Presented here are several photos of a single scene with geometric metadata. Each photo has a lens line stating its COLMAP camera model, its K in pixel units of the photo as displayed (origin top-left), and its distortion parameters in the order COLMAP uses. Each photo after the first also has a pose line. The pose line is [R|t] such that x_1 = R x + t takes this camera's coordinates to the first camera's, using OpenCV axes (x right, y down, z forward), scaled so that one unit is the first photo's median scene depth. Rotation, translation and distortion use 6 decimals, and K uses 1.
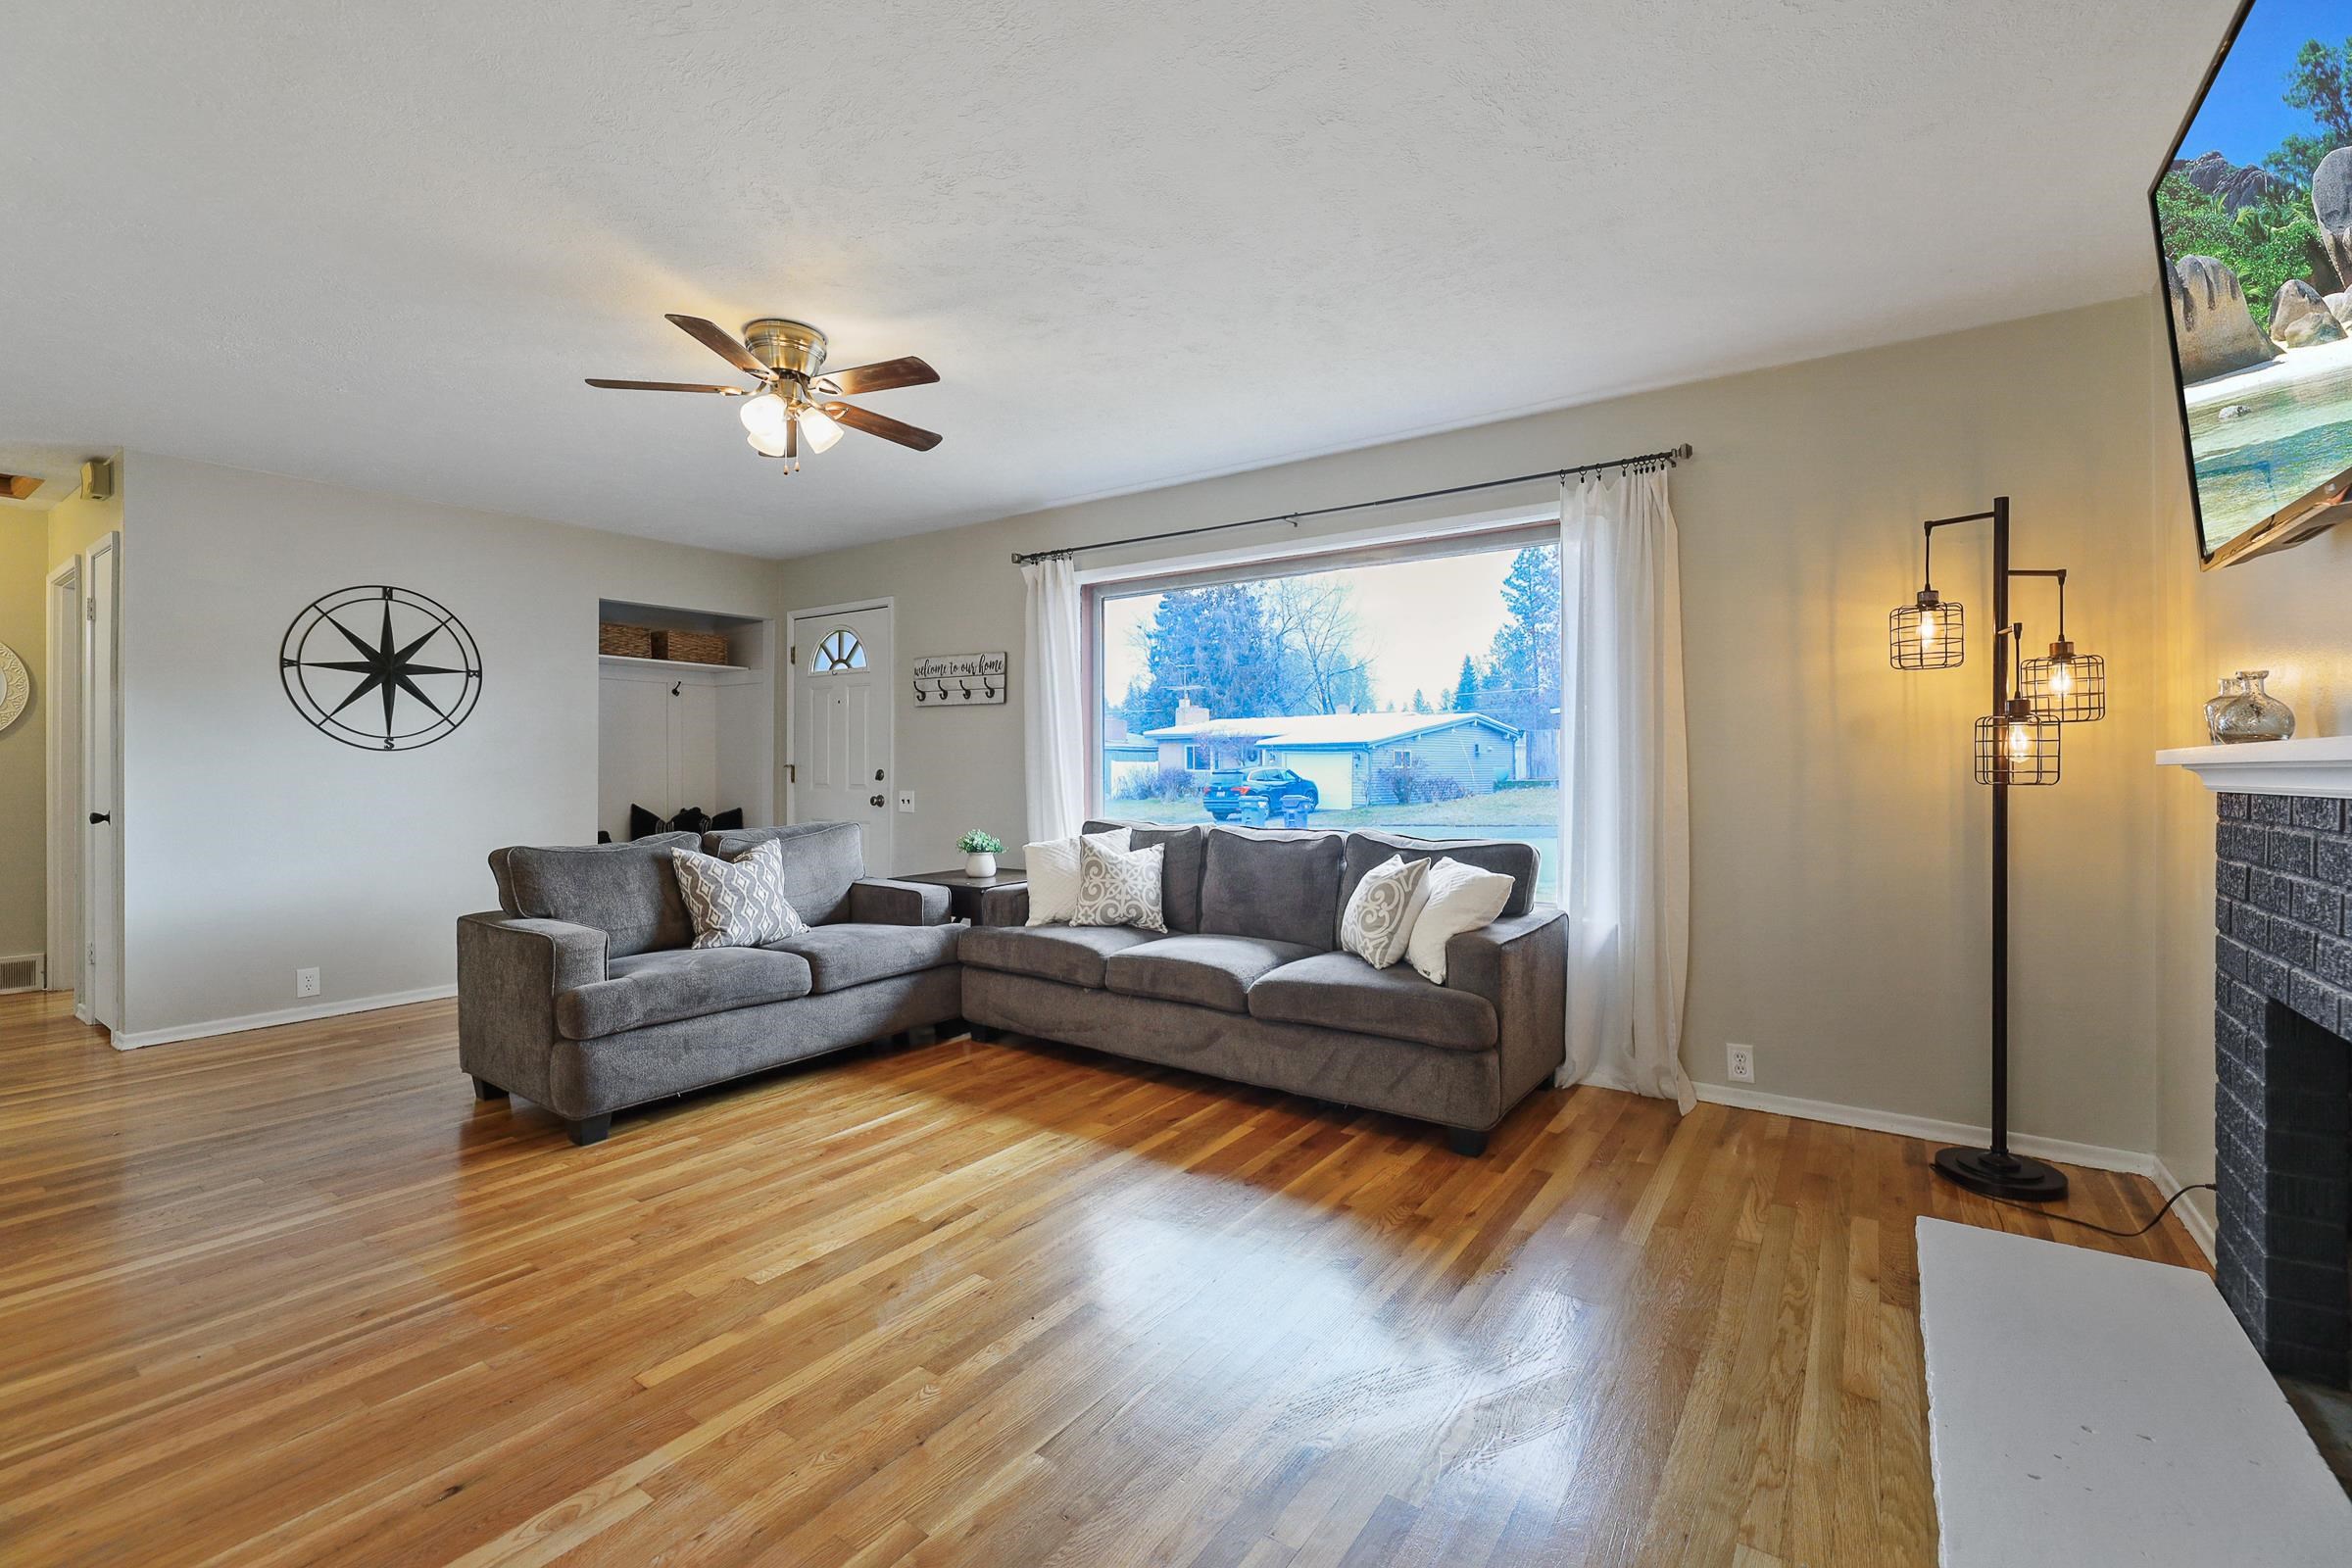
lens RADIAL K [[996.8, 0, 1179.1], [0, 996.8, 770.9], [0, 0, 1]] dist [-0.003032, -0.000273]
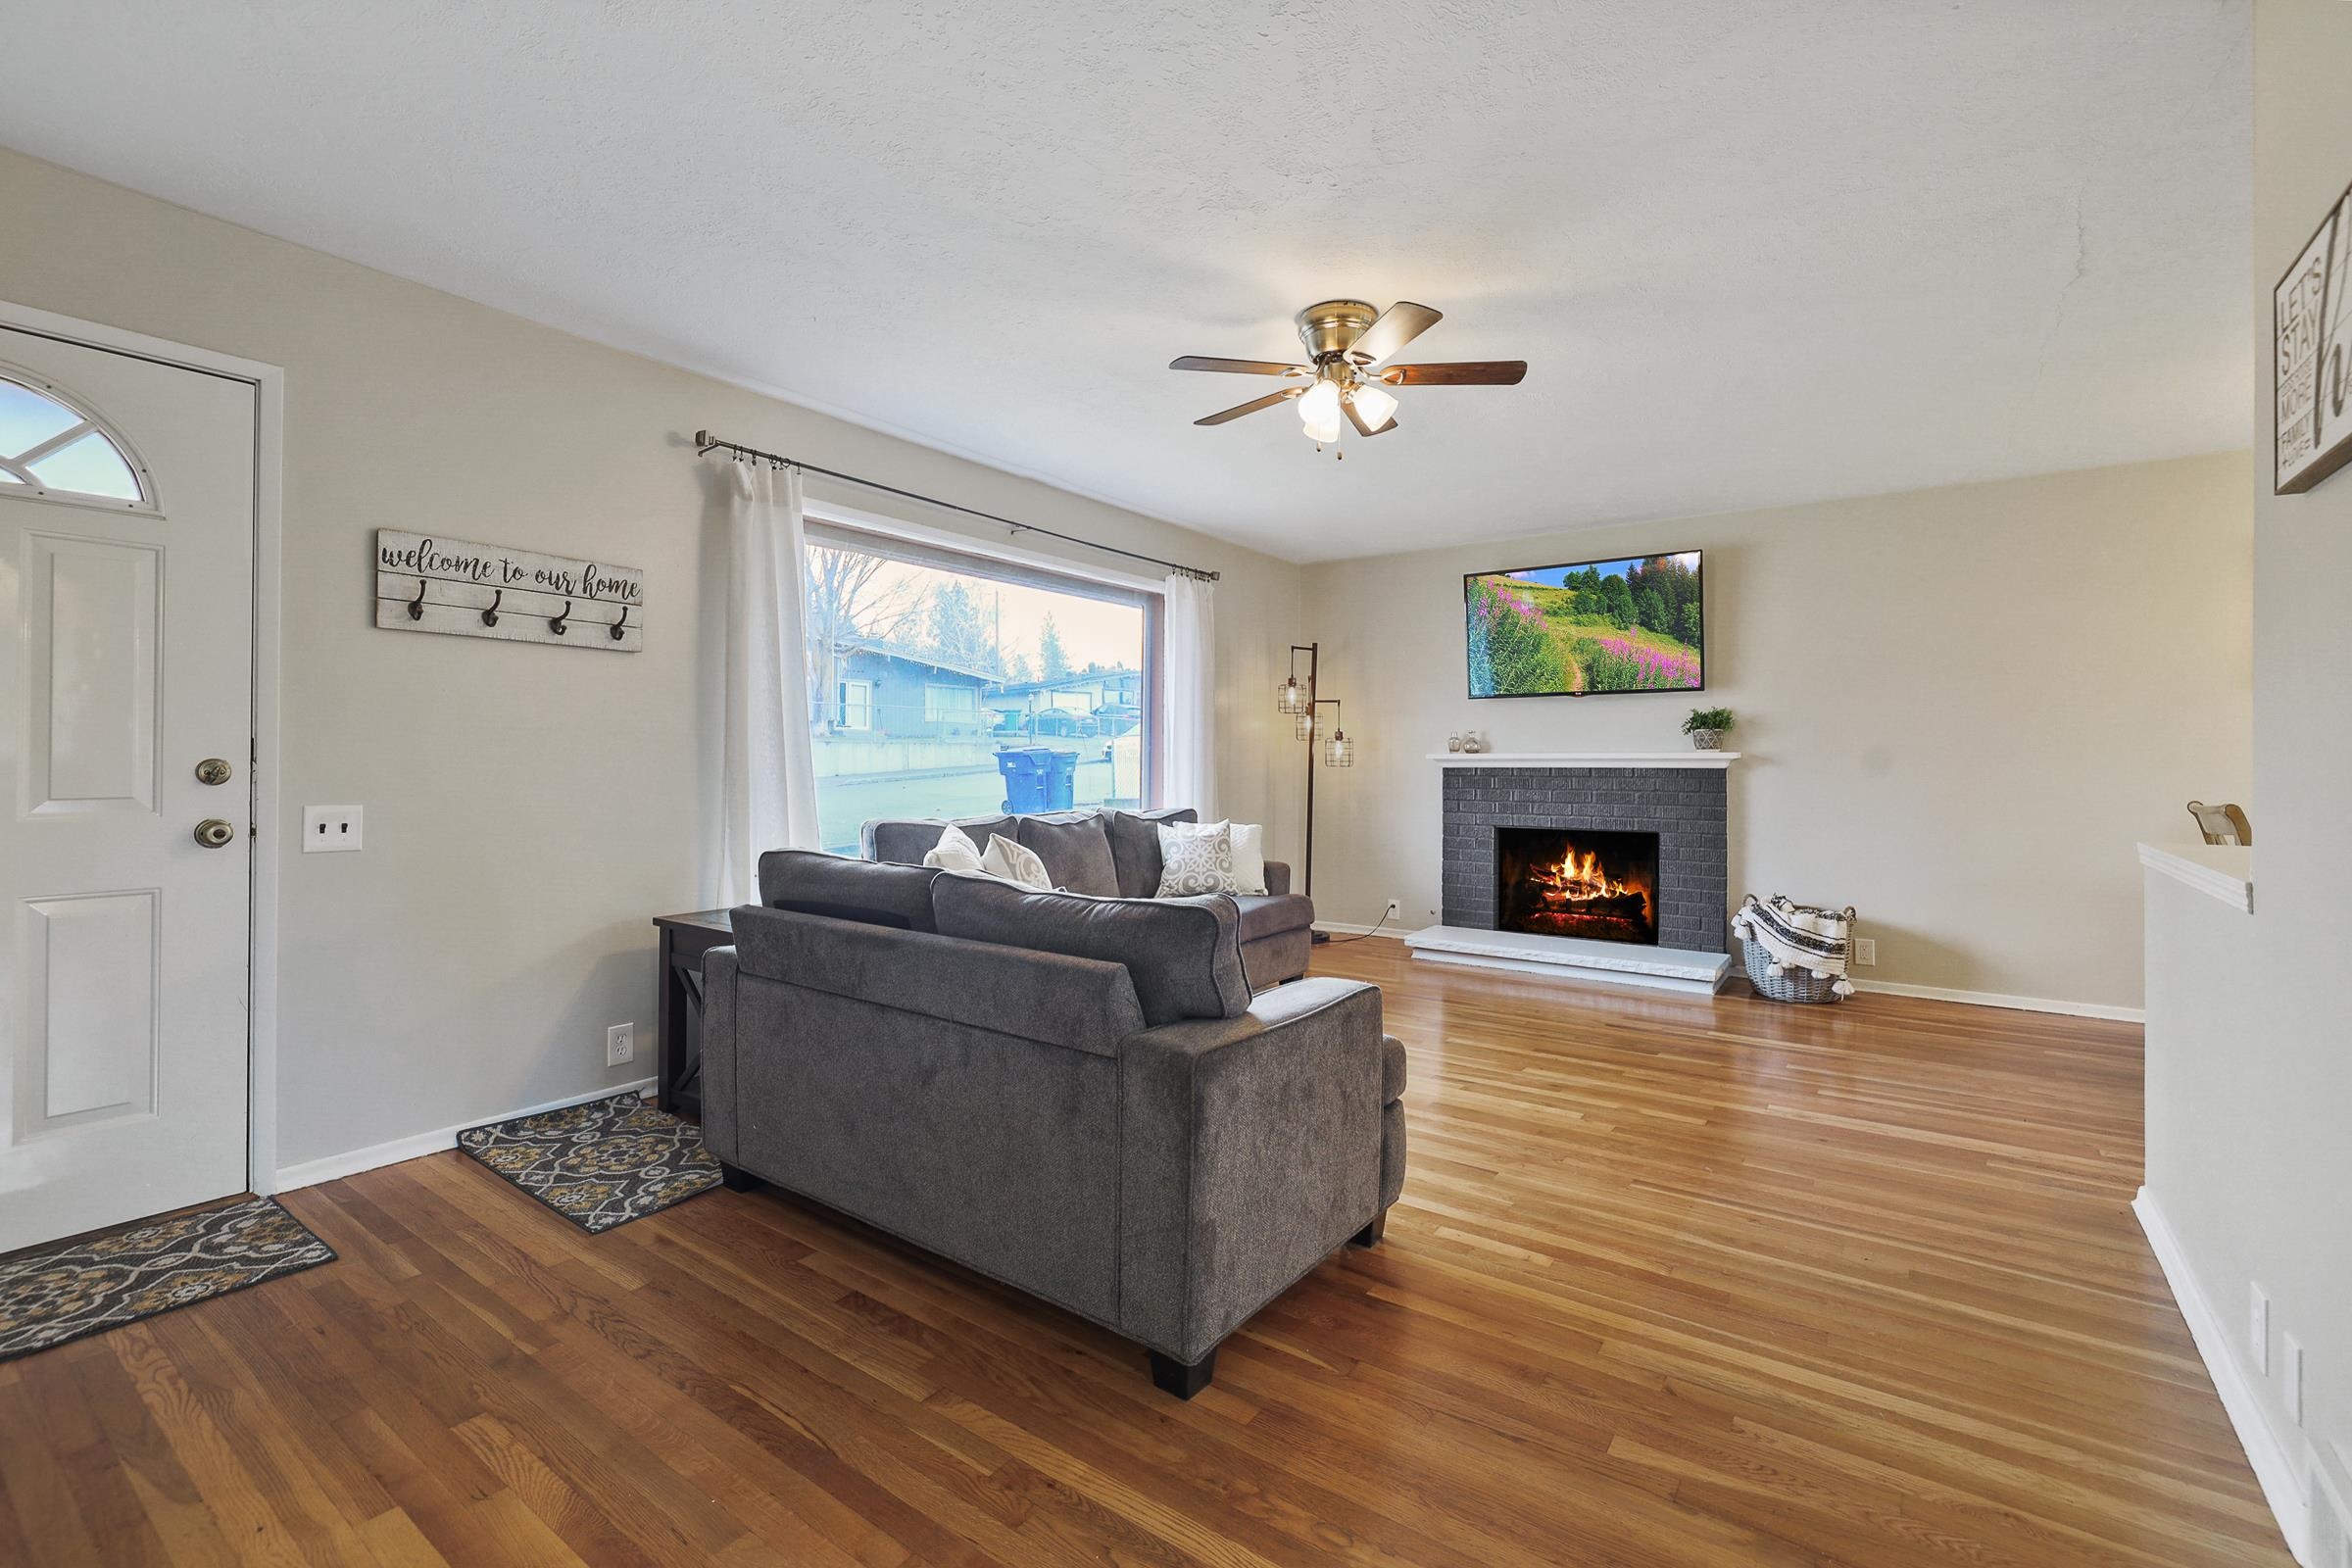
lens RADIAL K [[1037.3, 0, 1176.2], [0, 1037.3, 758.3], [0, 0, 1]] dist [-0.002016, -0.000405]
pose [[0.019065, 0.002192, 0.999816, -0.994564], [0.001417, 0.999997, -0.002219, -0.000298], [-0.999817, 0.001459, 0.019062, 0.800047]]
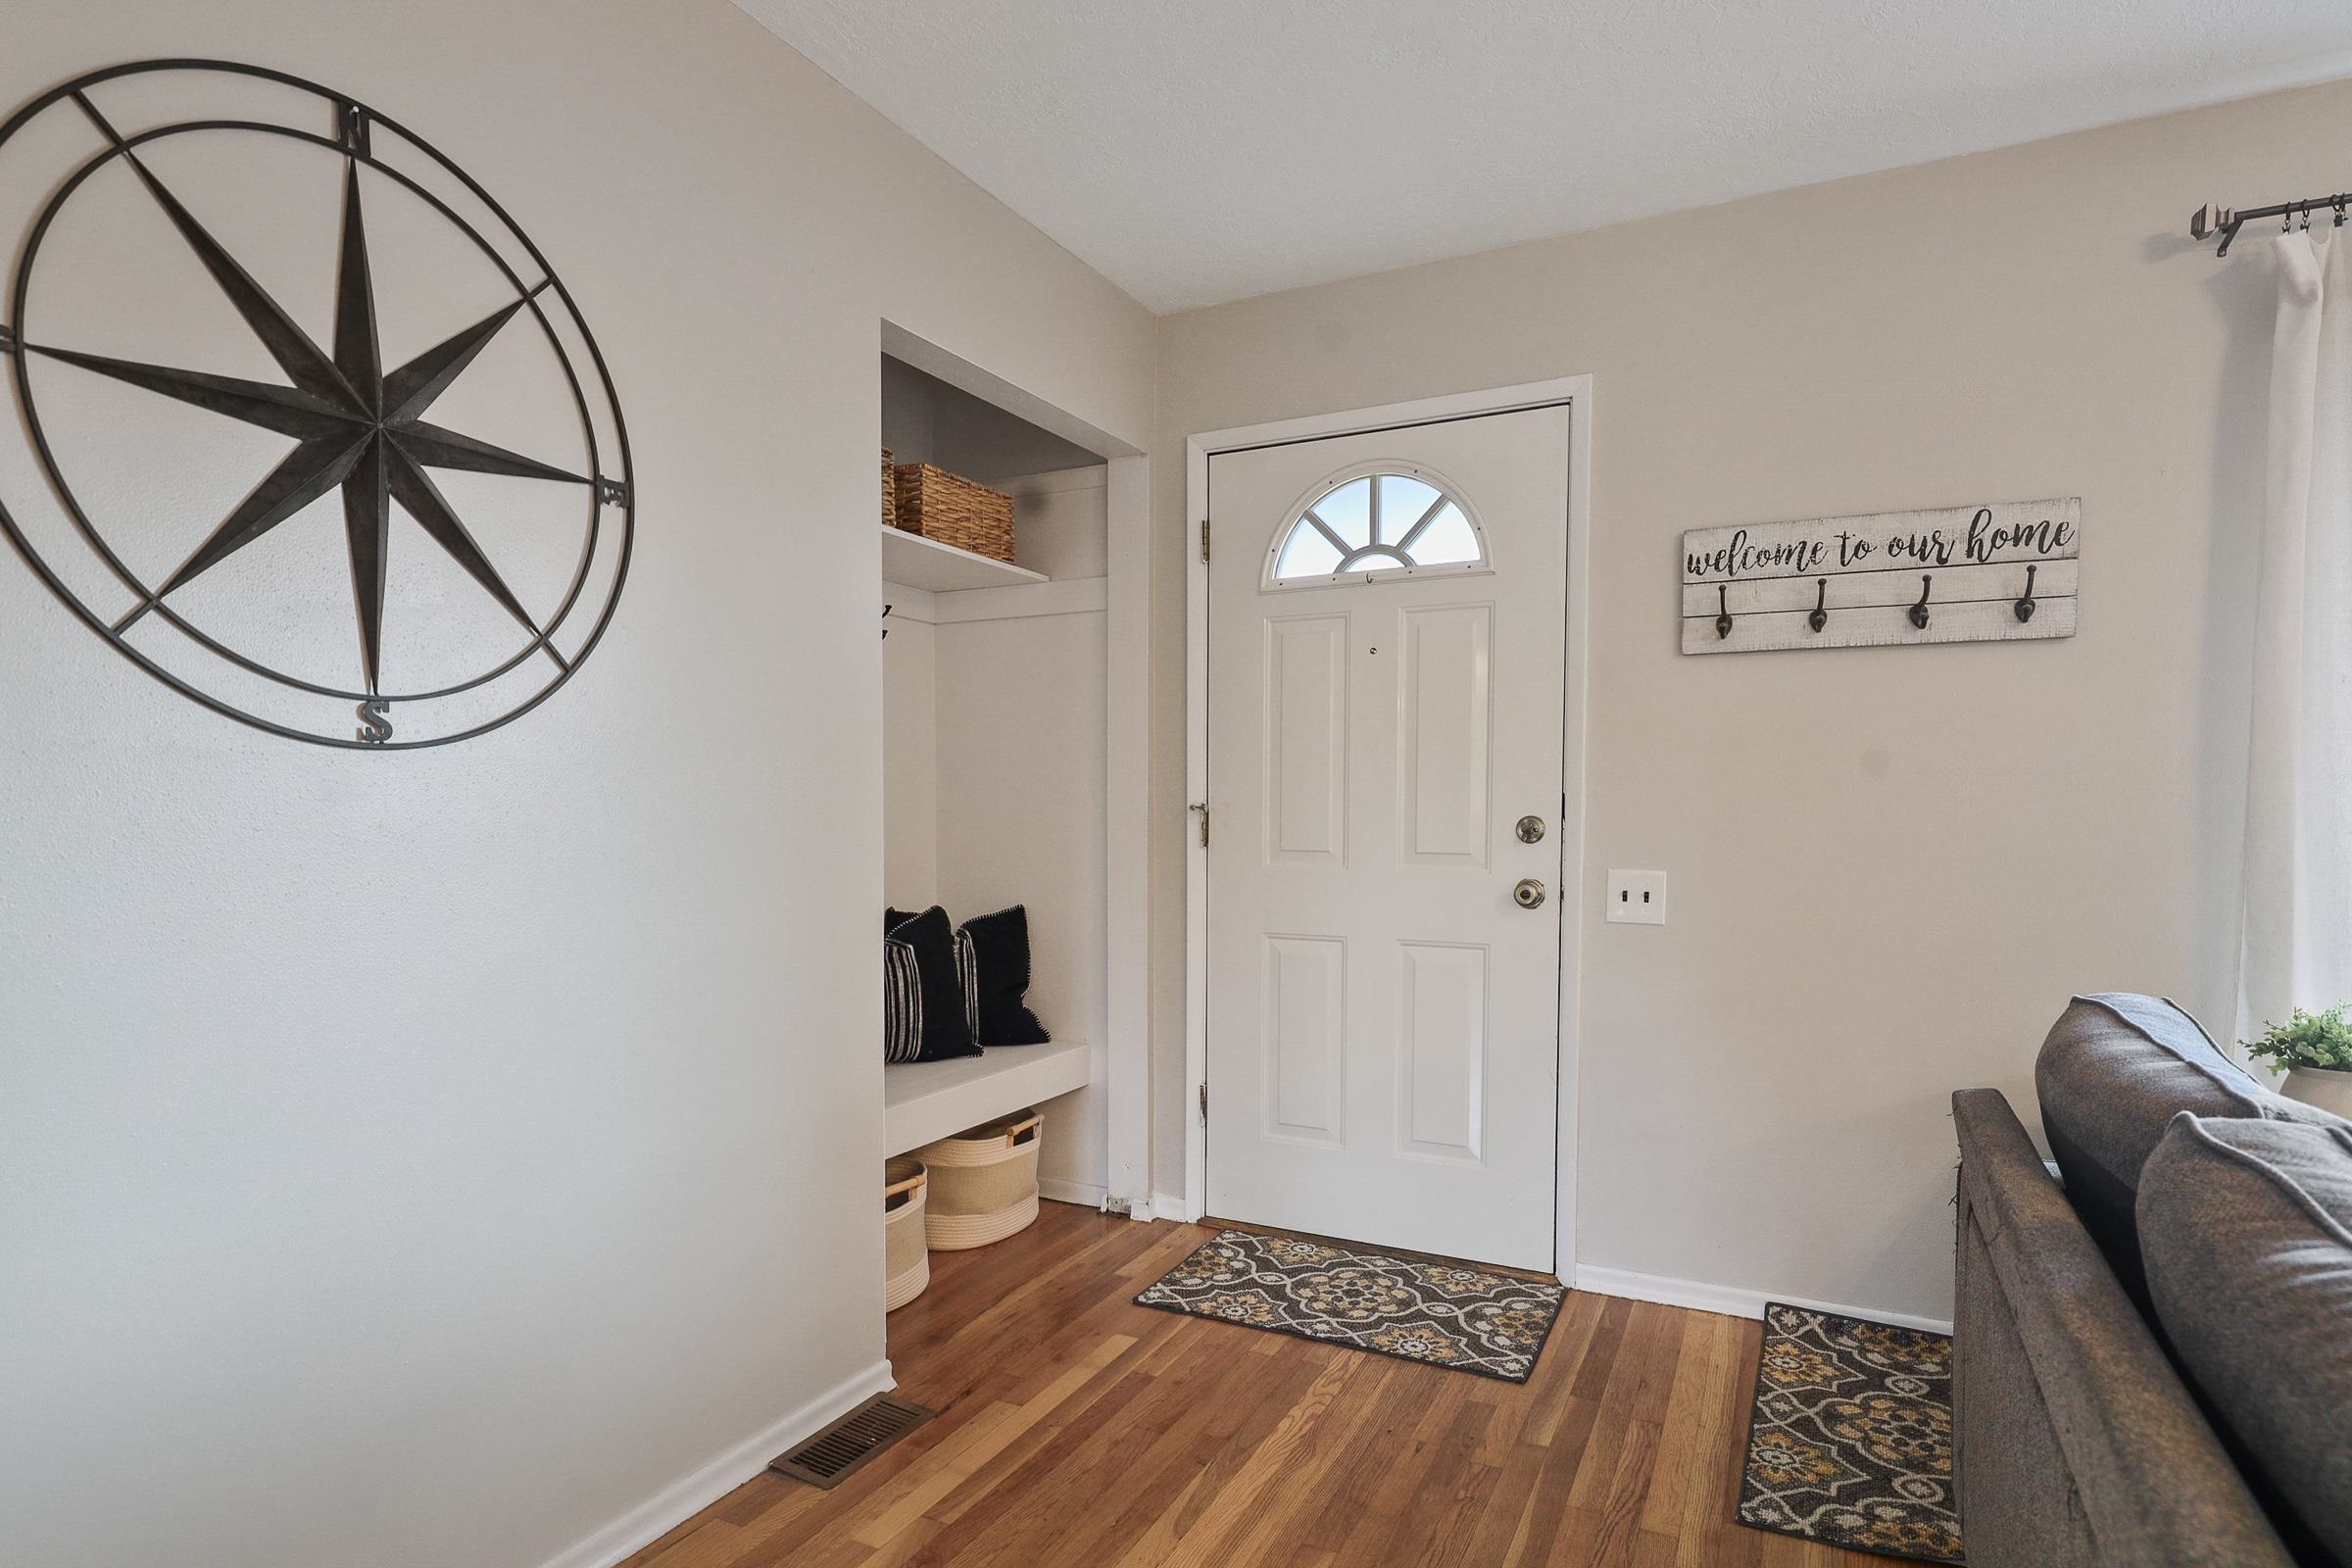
lens RADIAL K [[1238.0, 0, 1178.2], [0, 1238.0, 871.5], [0, 0, 1]] dist [-0.001762, -0.000979]
pose [[0.990970, -0.007364, 0.133882, -0.693589], [0.001226, 0.998947, 0.045873, -0.003133], [-0.134079, -0.045295, 0.989935, 0.715463]]
